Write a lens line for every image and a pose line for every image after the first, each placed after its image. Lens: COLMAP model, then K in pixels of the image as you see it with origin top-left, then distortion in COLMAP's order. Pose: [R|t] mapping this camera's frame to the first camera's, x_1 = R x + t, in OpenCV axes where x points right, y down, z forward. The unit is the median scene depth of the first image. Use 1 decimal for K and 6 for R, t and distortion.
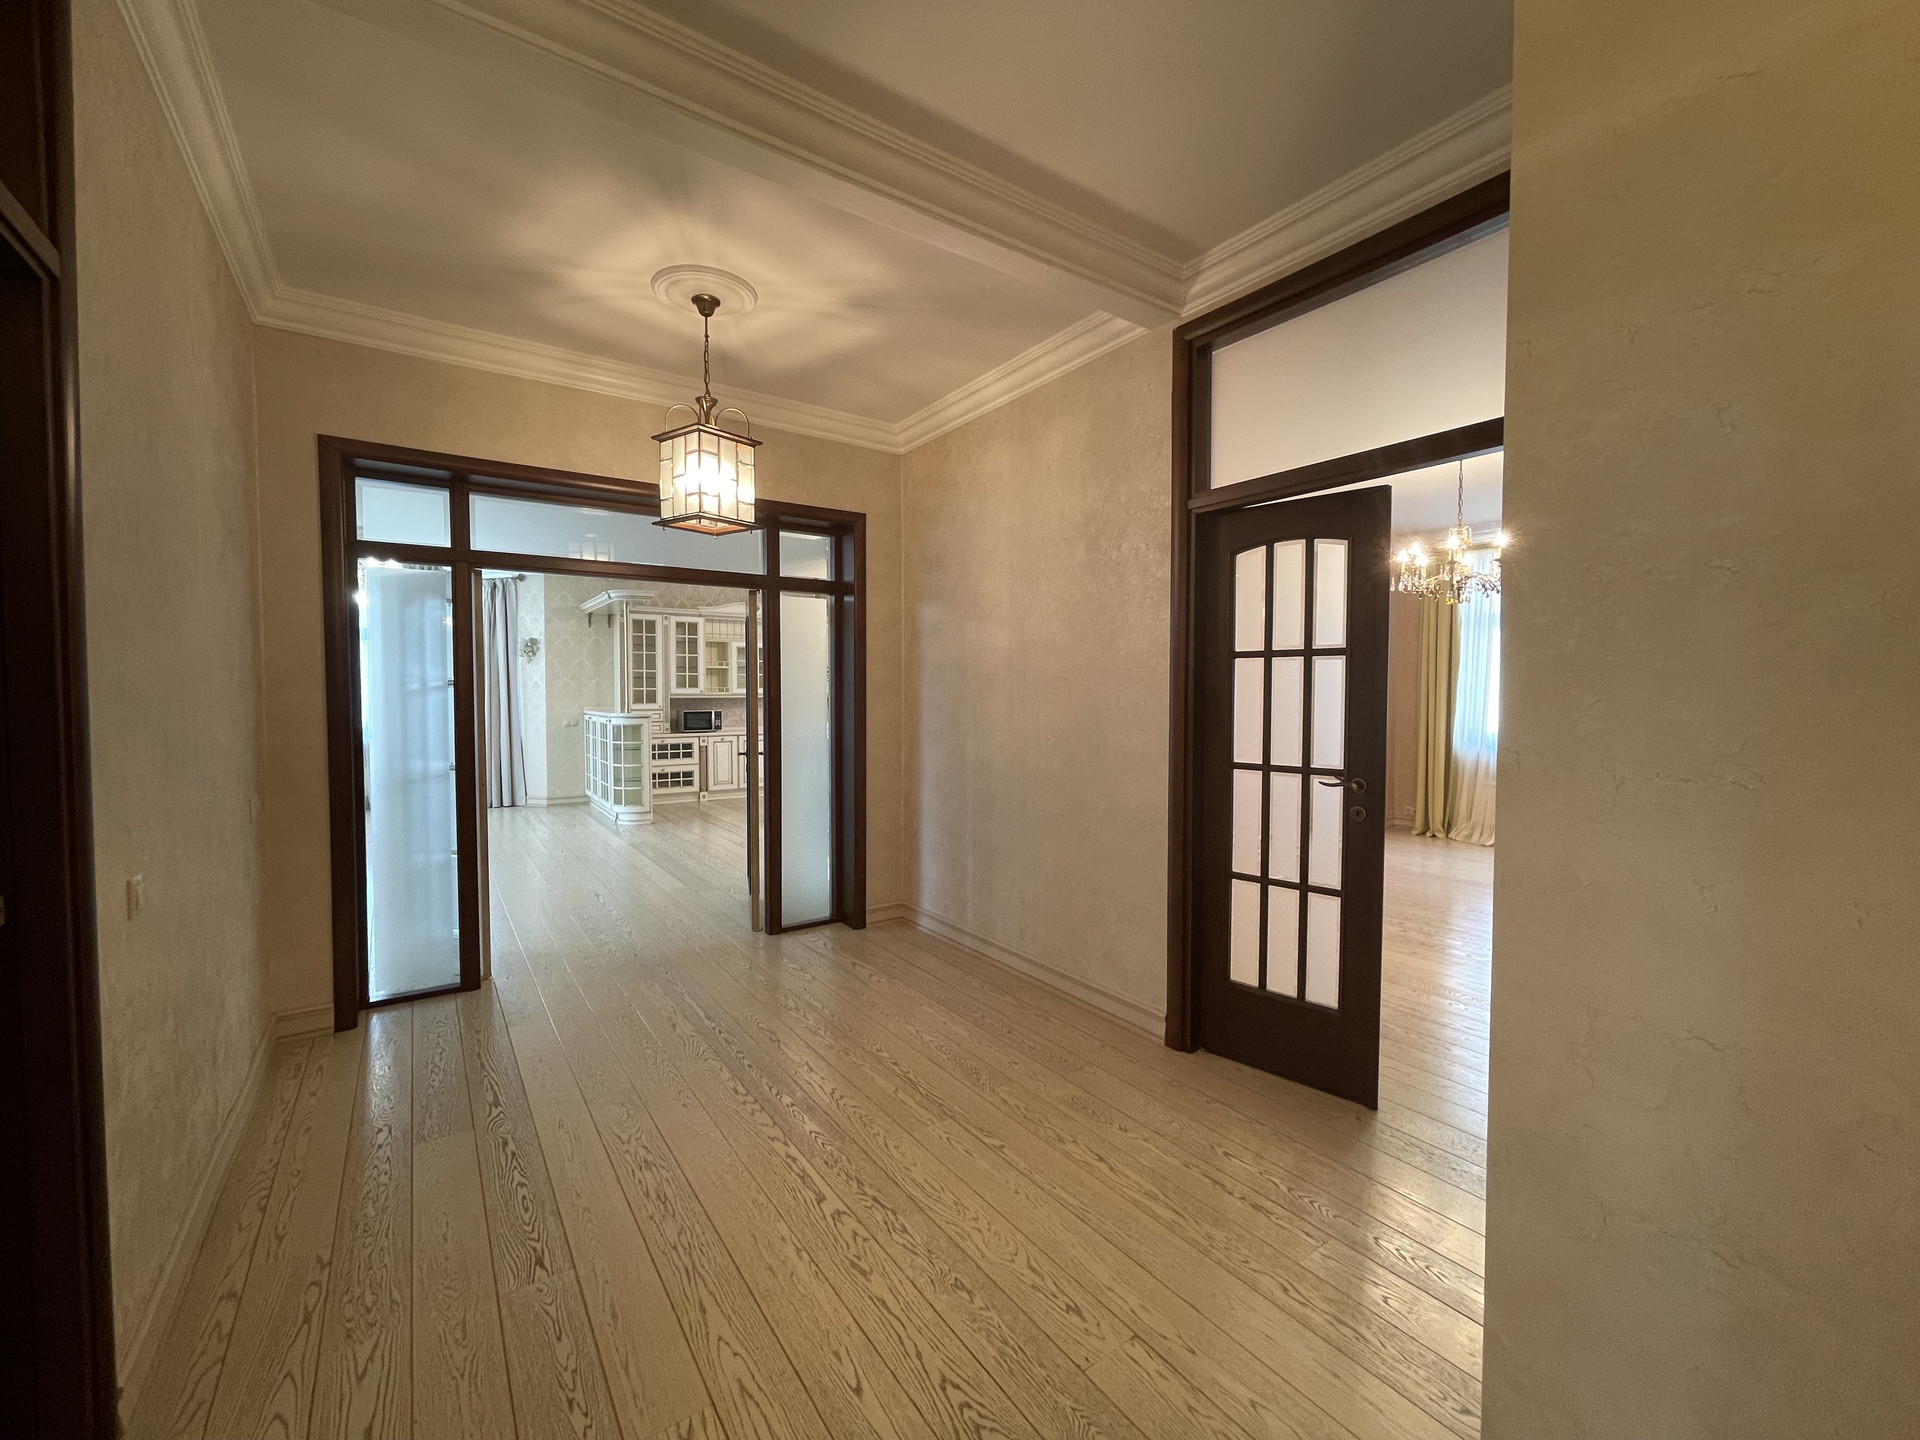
lens RADIAL K [[780.0, 0, 952.7], [0, 780.0, 716.8], [0, 0, 1]] dist [0.009046, -0.000091]
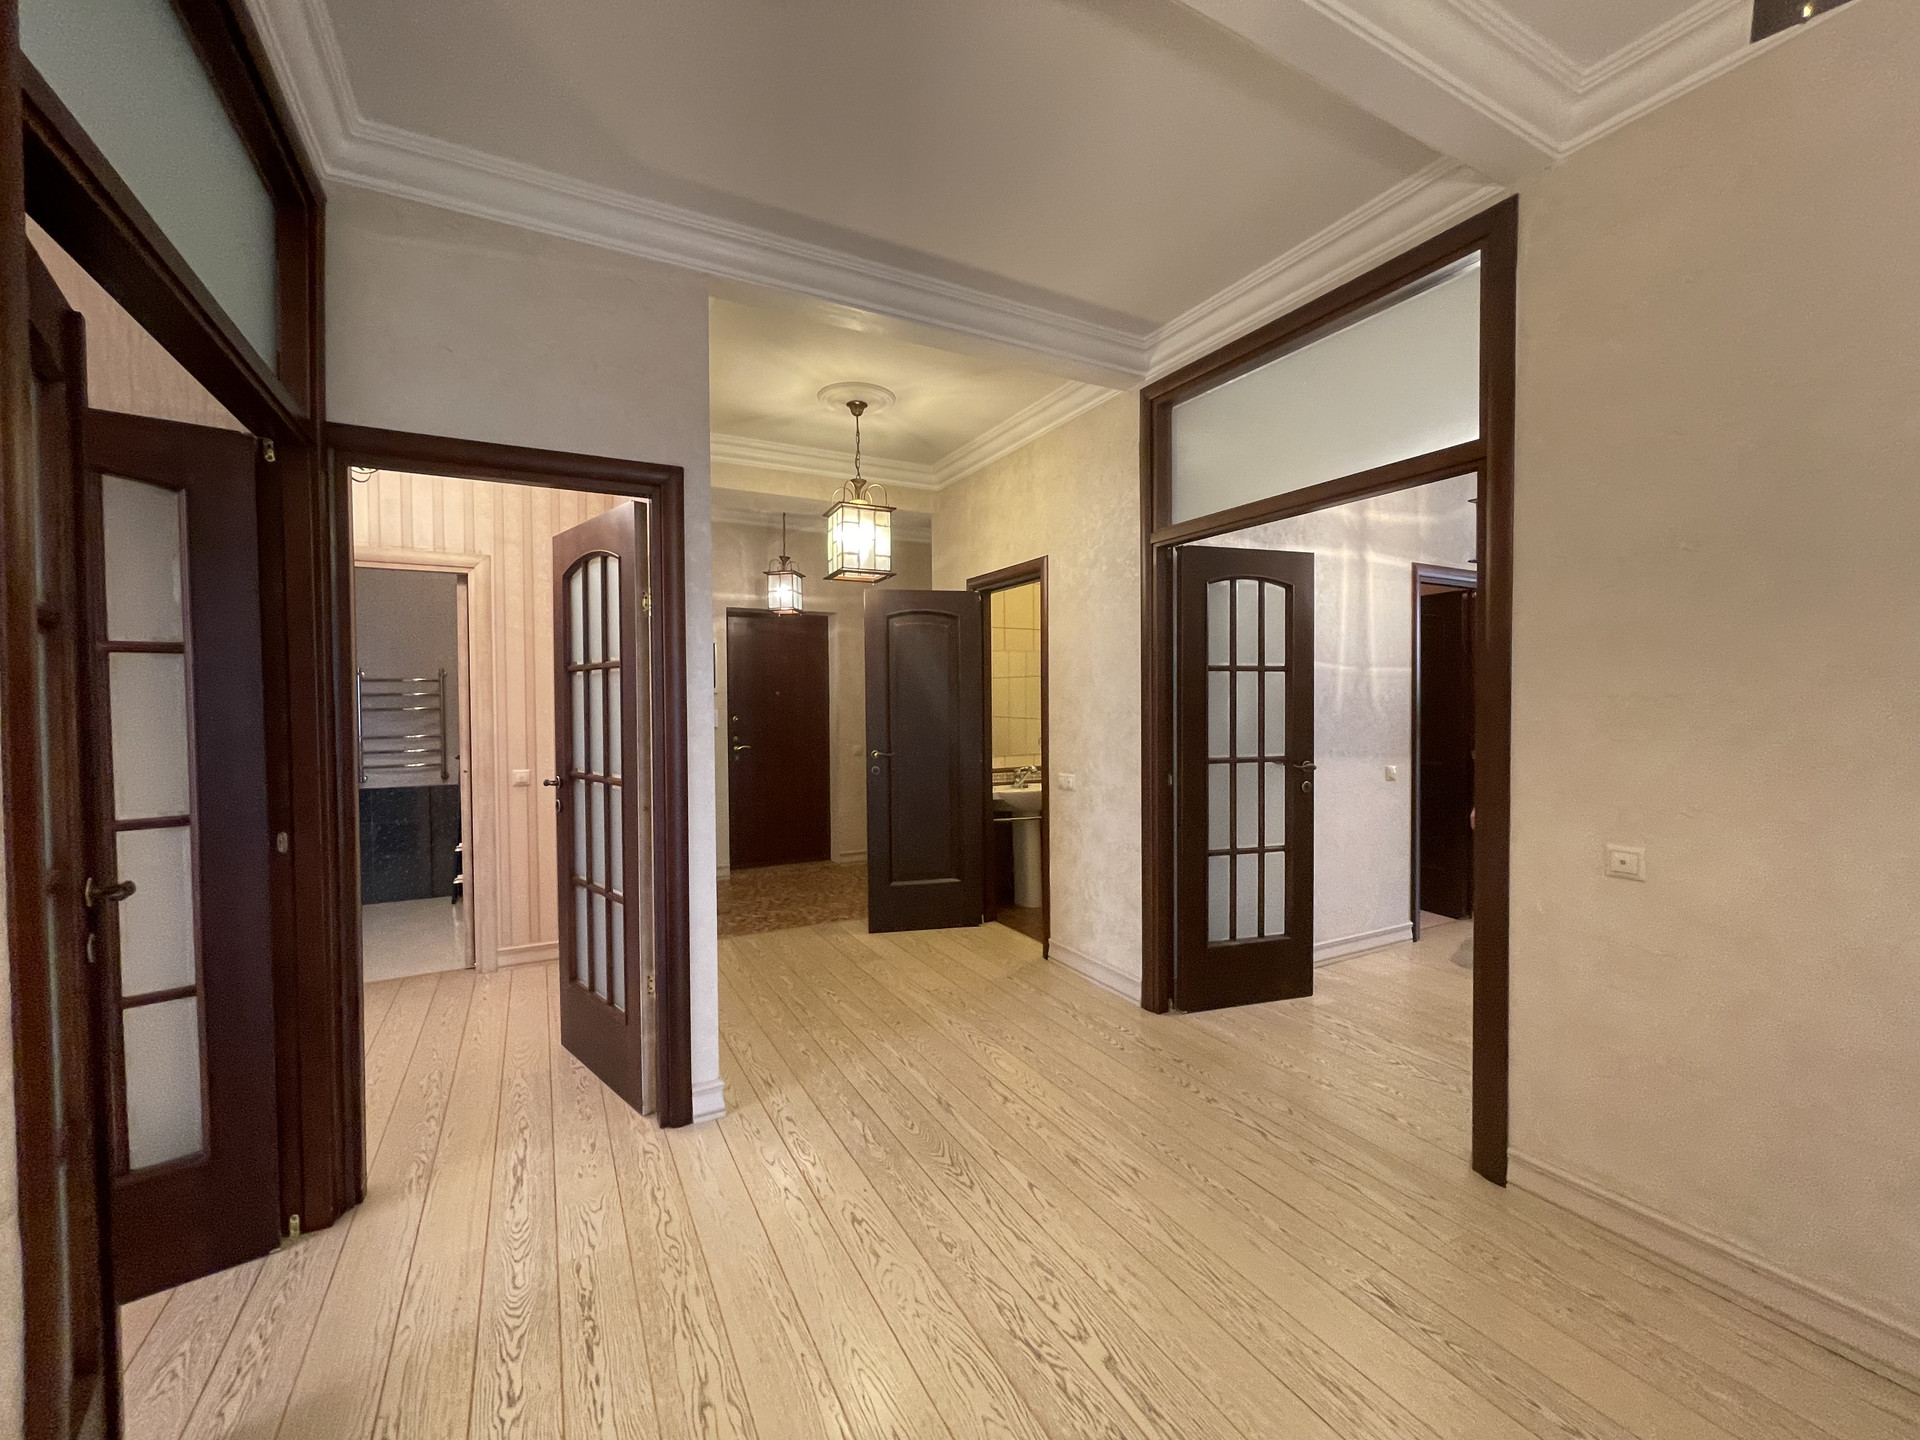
lens RADIAL K [[782.8, 0, 953.1], [0, 782.8, 716.1], [0, 0, 1]] dist [0.000026, -0.000064]
pose [[-0.993290, 0.003937, 0.115586, -0.116748], [0.010045, 0.998580, 0.052308, -0.060439], [-0.115216, 0.053118, -0.991919, 1.896563]]
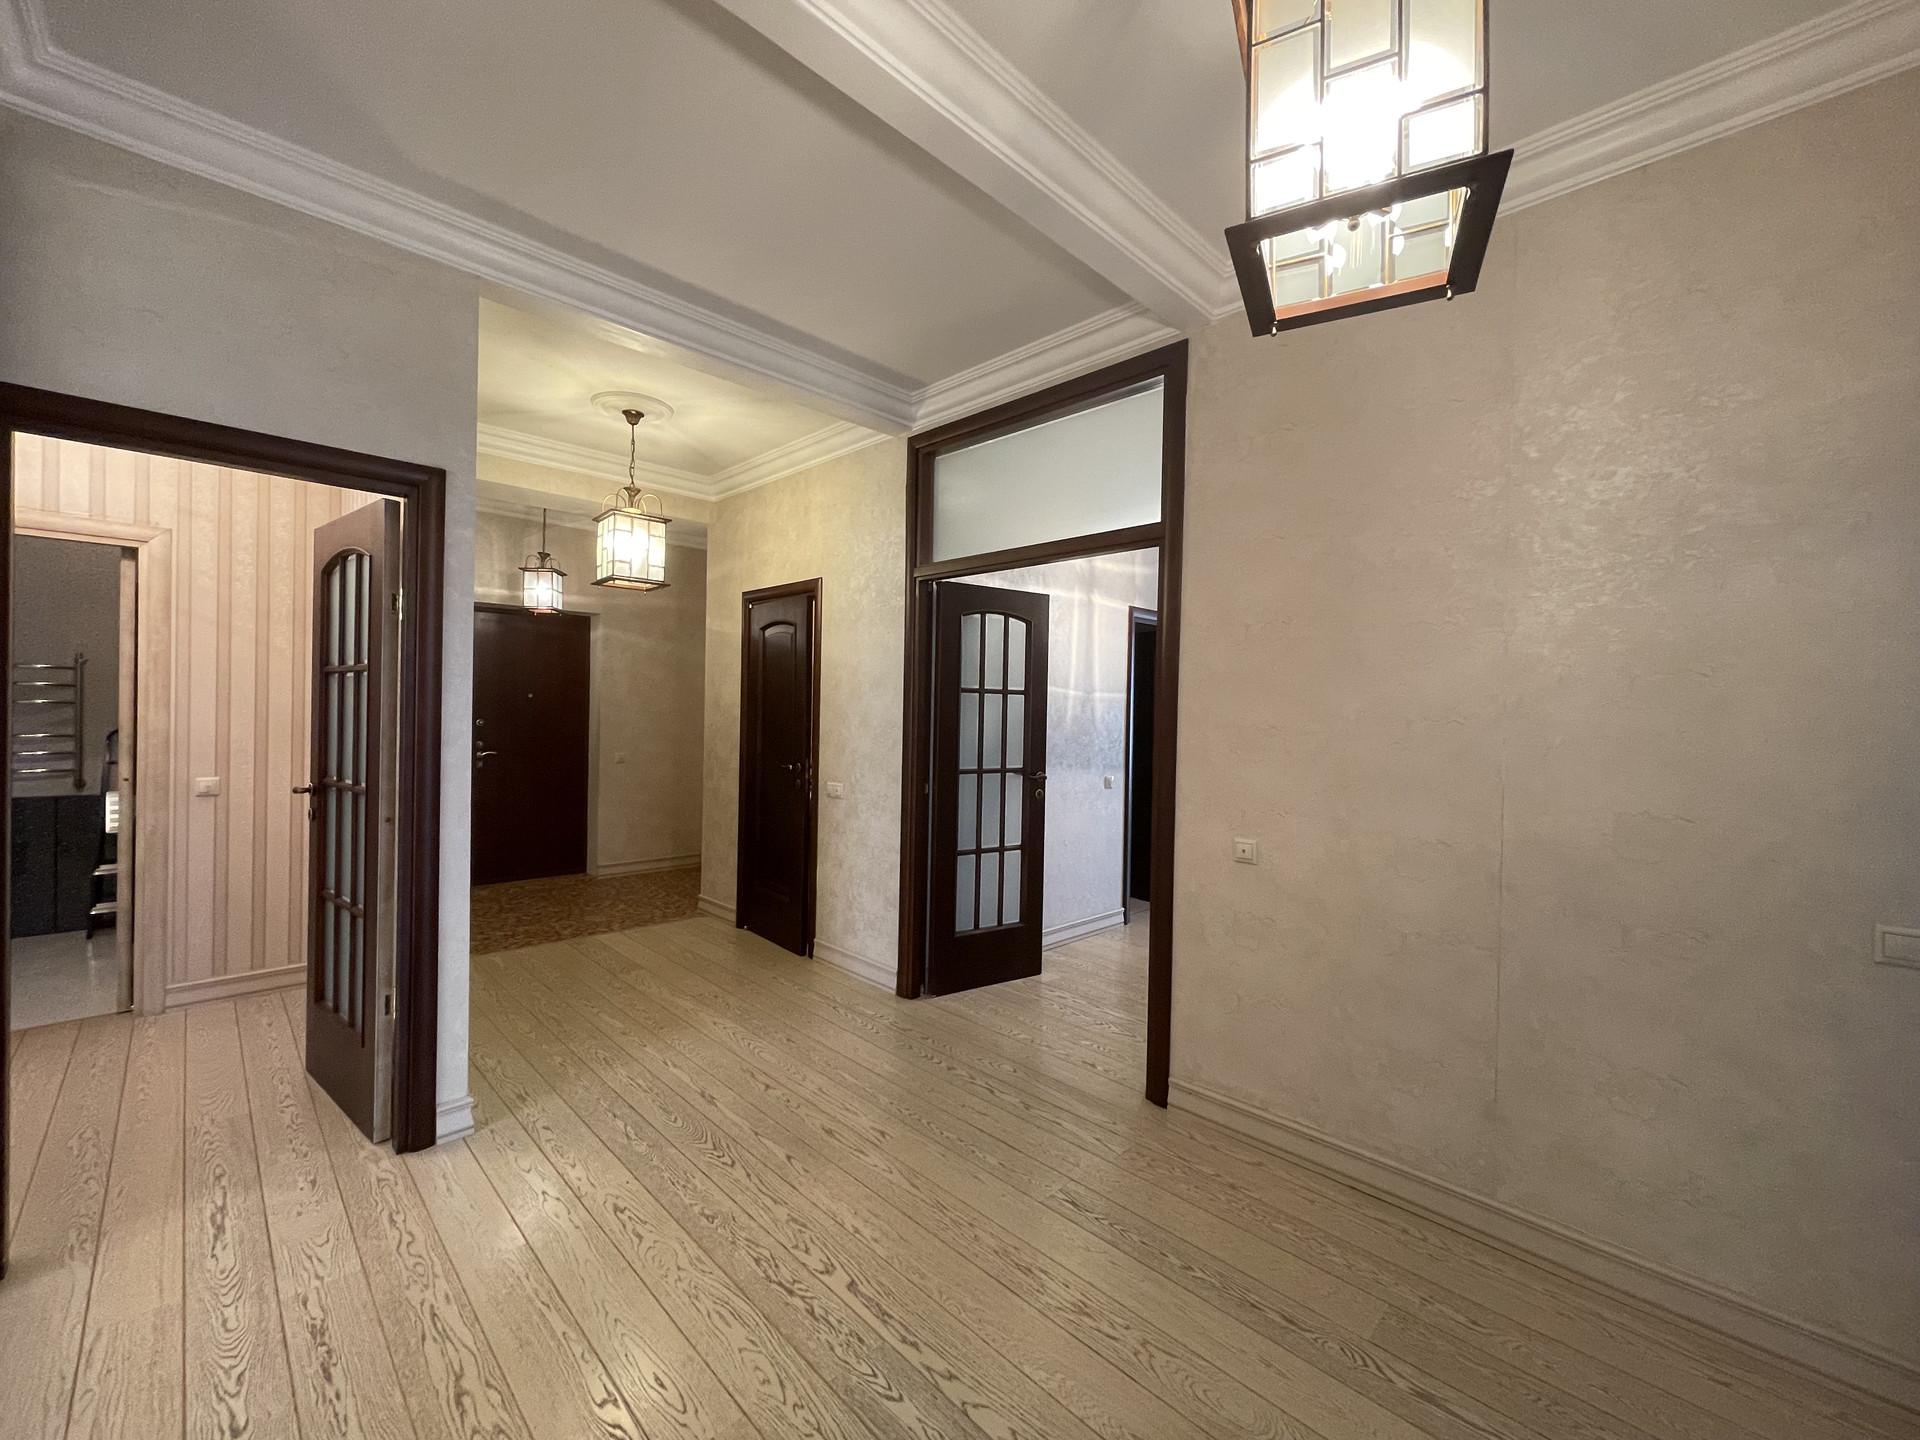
lens RADIAL K [[782.8, 0, 953.1], [0, 782.8, 716.1], [0, 0, 1]] dist [0.000026, -0.000064]
pose [[-0.985488, -0.019863, -0.168578, -0.128912], [-0.027139, 0.998792, 0.040967, -0.084586], [0.167560, 0.044948, -0.984837, 2.041783]]
